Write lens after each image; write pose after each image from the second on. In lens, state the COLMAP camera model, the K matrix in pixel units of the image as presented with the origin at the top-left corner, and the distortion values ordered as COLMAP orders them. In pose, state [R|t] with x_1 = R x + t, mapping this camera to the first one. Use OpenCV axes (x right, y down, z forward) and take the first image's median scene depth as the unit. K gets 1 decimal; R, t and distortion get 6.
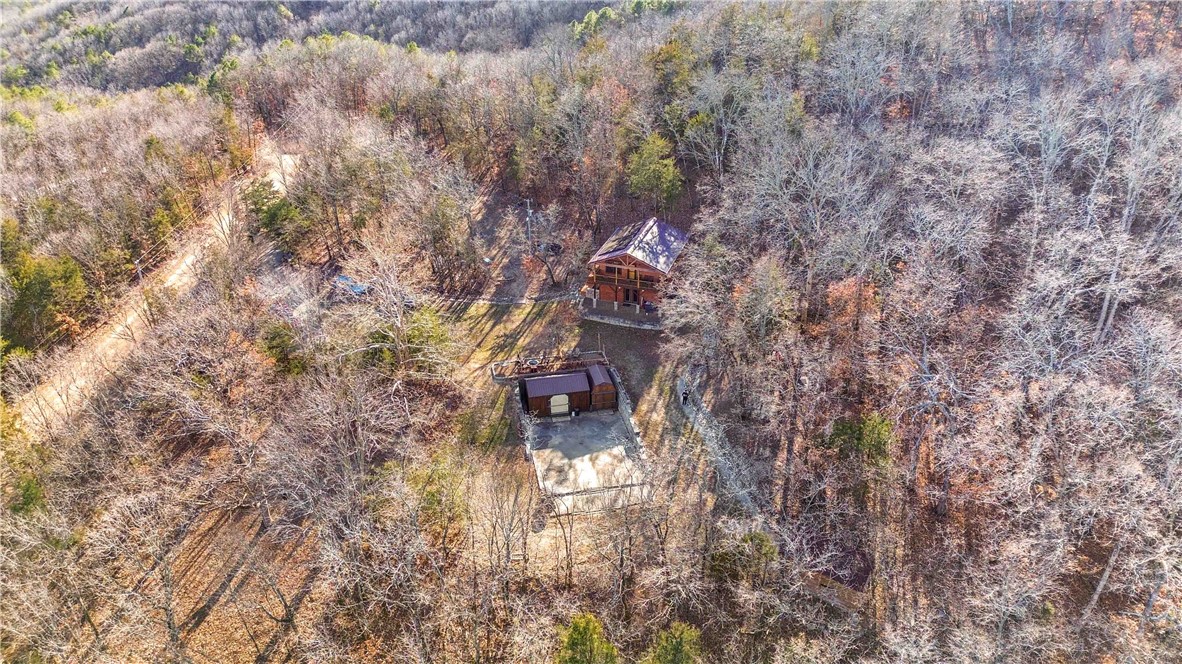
lens RADIAL K [[833.7, 0, 591.0], [0, 833.7, 332.0], [0, 0, 1]] dist [0.079229, -0.091040]
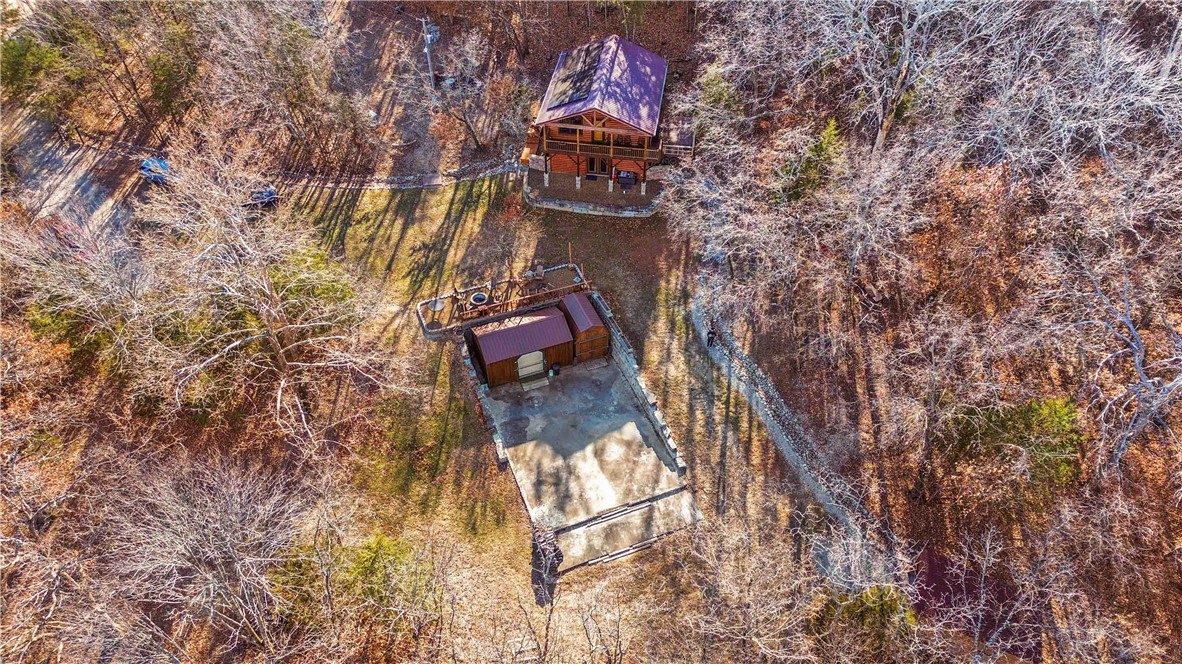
lens RADIAL K [[833.7, 0, 591.0], [0, 833.7, 332.0], [0, 0, 1]] dist [0.079229, -0.091040]
pose [[0.984450, -0.116240, 0.131709, -0.074995], [0.072603, 0.951960, 0.297489, -0.135742], [-0.159962, -0.283301, 0.945597, 0.348183]]
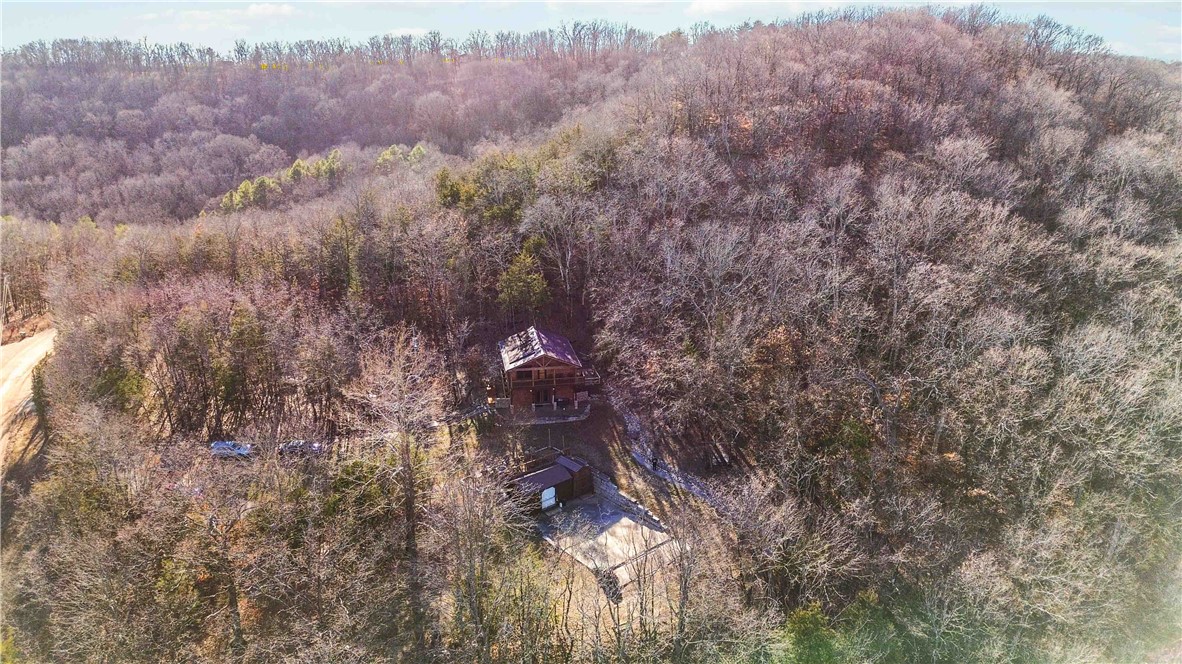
lens RADIAL K [[833.7, 0, 591.0], [0, 833.7, 332.0], [0, 0, 1]] dist [0.079229, -0.091040]
pose [[0.876537, -0.140556, 0.460355, -0.429824], [0.225941, 0.964647, -0.135675, 0.040523], [-0.425010, 0.222937, 0.877306, 0.030059]]
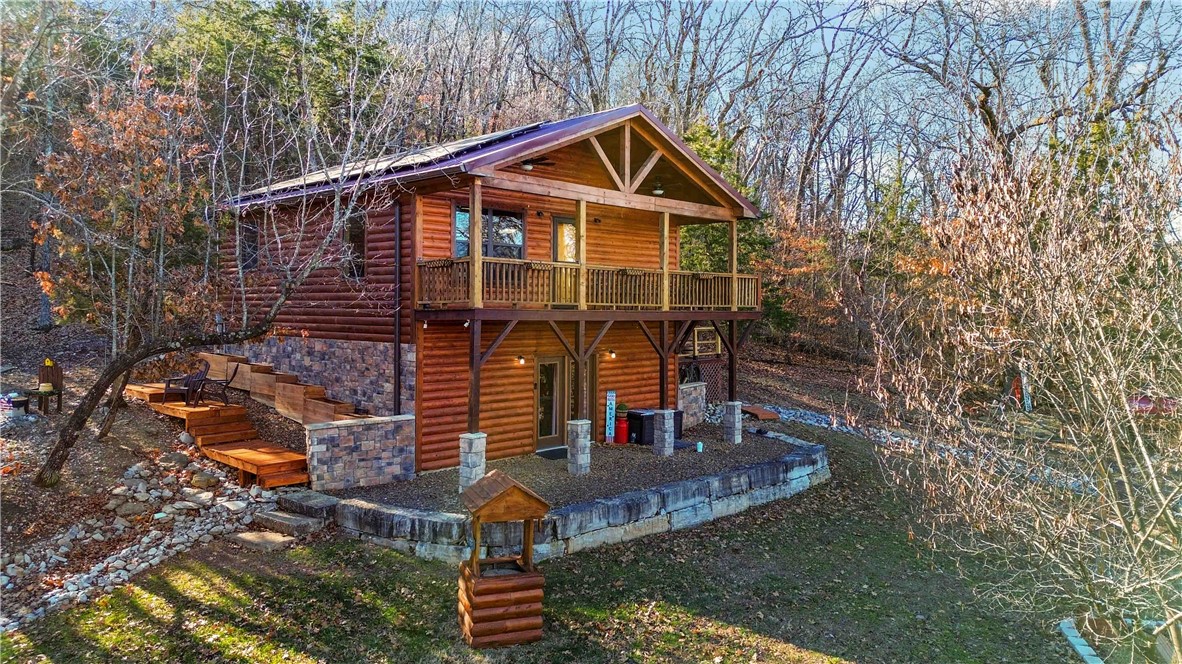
lens RADIAL K [[836.4, 0, 592.3], [0, 836.4, 315.4], [0, 0, 1]] dist [0.067206, -0.066349]
pose [[0.432043, -0.005764, 0.901835, -0.140295], [0.403005, 0.895818, -0.187343, -0.025231], [-0.806800, 0.444384, 0.389354, 1.047652]]
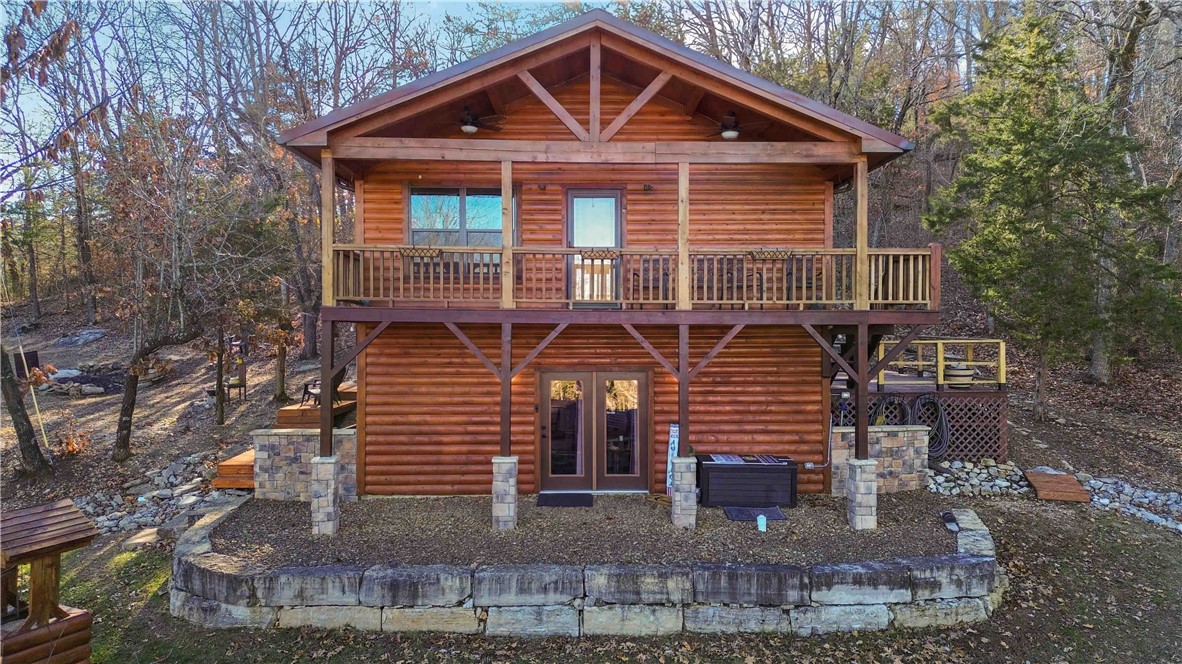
lens RADIAL K [[833.7, 0, 591.0], [0, 833.7, 332.0], [0, 0, 1]] dist [0.079229, -0.091040]
pose [[0.944287, -0.004850, 0.329088, 0.000570], [0.149326, 0.897366, -0.415253, 0.002007], [-0.293299, 0.441259, 0.848095, 0.999665]]
